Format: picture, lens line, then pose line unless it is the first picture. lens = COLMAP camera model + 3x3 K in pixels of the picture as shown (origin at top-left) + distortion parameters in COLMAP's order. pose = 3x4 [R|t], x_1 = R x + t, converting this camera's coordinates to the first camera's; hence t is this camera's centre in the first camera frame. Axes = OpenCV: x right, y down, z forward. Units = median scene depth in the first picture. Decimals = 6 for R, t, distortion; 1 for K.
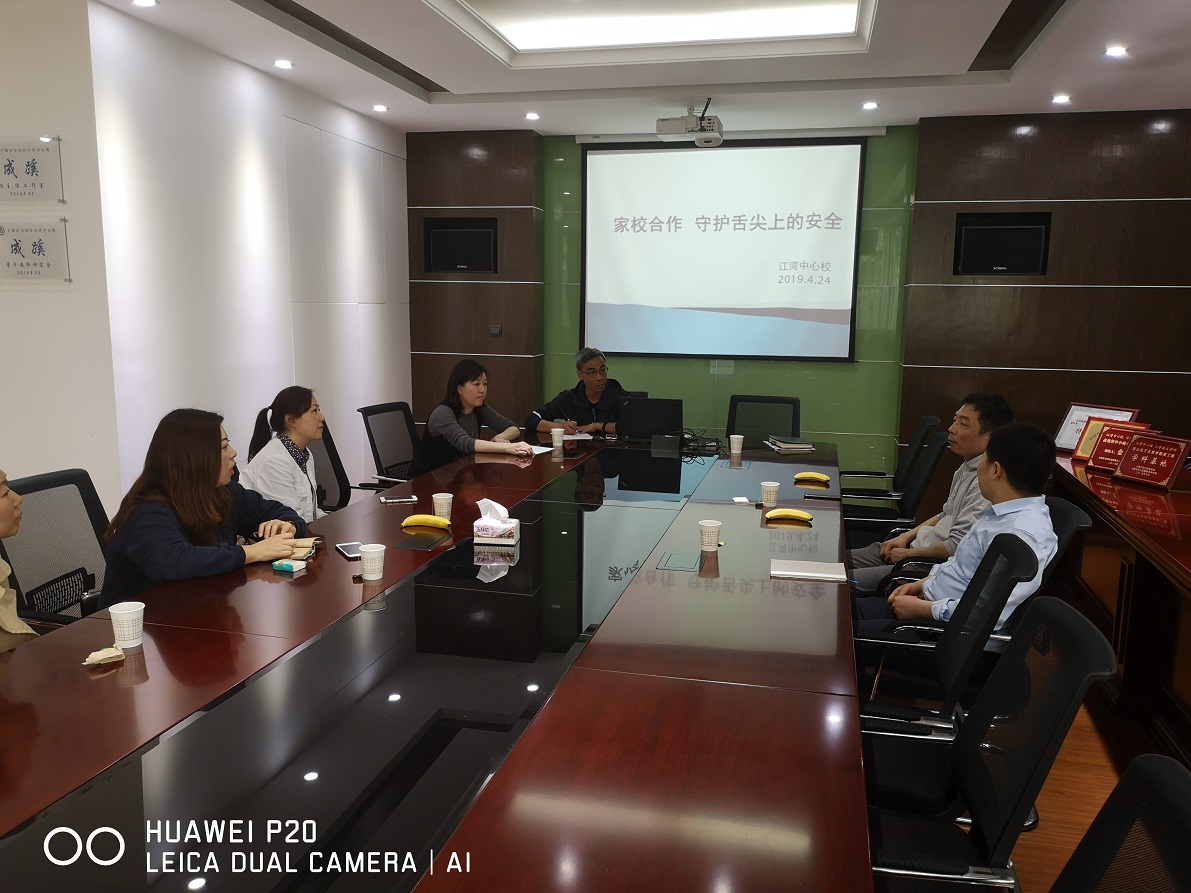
lens RADIAL K [[926.6, 0, 598.6], [0, 926.6, 446.3], [0, 0, 1]] dist [0.000200, -0.004185]
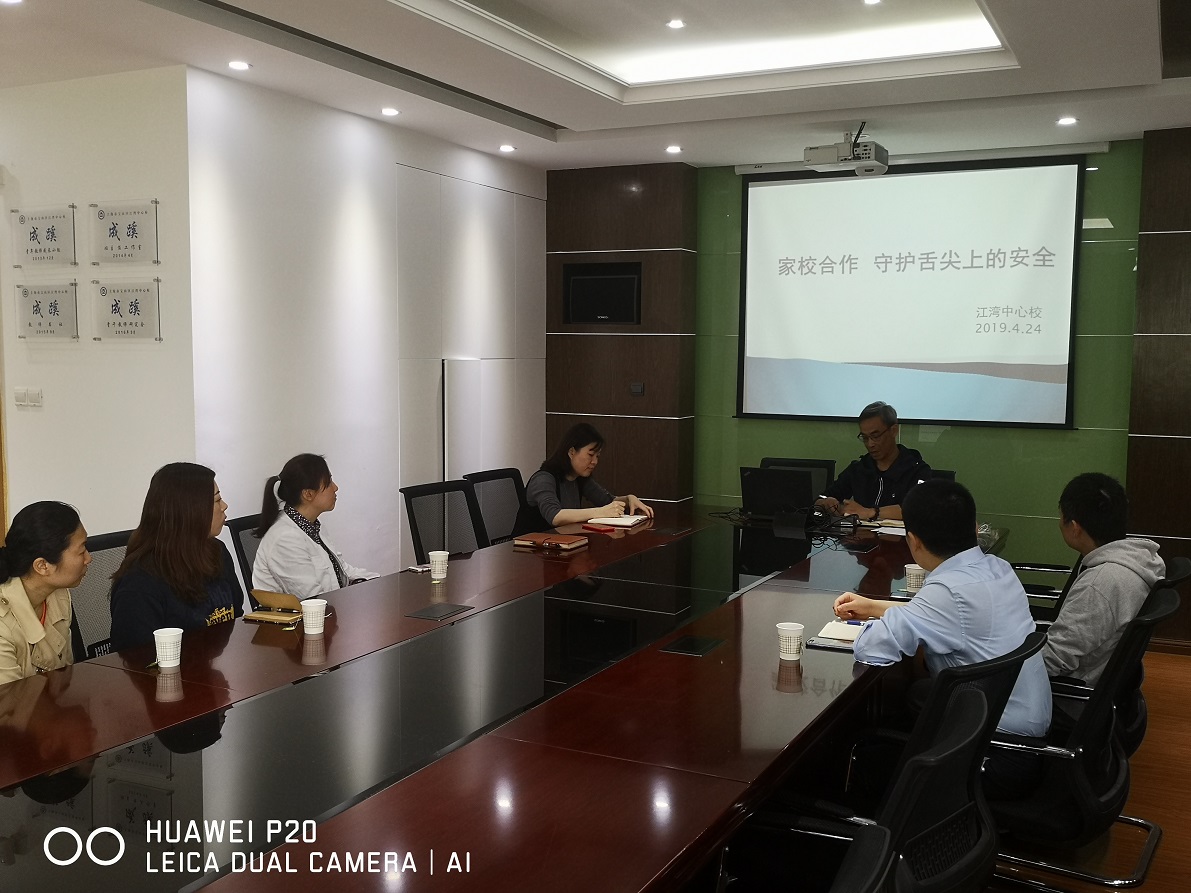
lens RADIAL K [[1149.3, 0, 604.3], [0, 1149.3, 452.9], [0, 0, 1]] dist [-0.011316, 0.000000]
pose [[0.974589, 0.014946, -0.223500, 0.104030], [-0.030137, 0.997449, -0.064712, 0.005924], [0.221962, 0.069804, 0.972553, -0.056121]]
